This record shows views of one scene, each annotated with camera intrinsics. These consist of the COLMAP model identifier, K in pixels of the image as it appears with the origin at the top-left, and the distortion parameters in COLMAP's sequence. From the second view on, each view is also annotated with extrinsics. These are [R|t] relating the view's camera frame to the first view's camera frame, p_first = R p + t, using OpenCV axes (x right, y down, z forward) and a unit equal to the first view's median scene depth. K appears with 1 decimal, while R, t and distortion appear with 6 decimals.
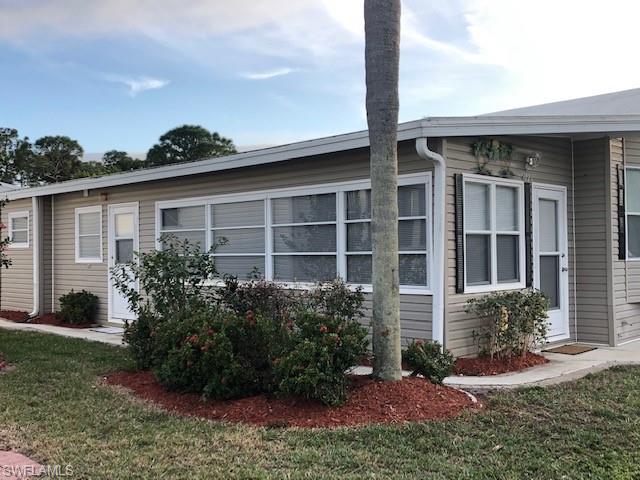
lens RADIAL K [[693.3, 0, 319.9], [0, 693.3, 240.6], [0, 0, 1]] dist [0.013557, 0.000000]
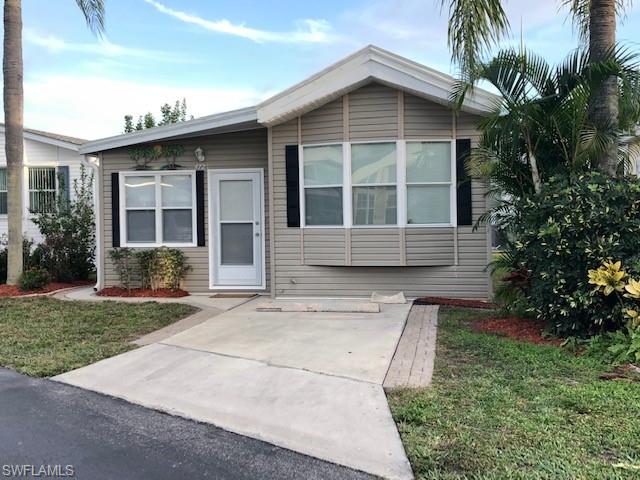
lens RADIAL K [[693.3, 0, 320.0], [0, 693.3, 239.9], [0, 0, 1]] dist [0.013557, 0.000000]
pose [[0.581088, 0.013036, -0.813736, 1.644595], [0.014319, 0.999553, 0.026238, 0.022543], [0.813714, -0.026899, 0.580642, 0.412967]]
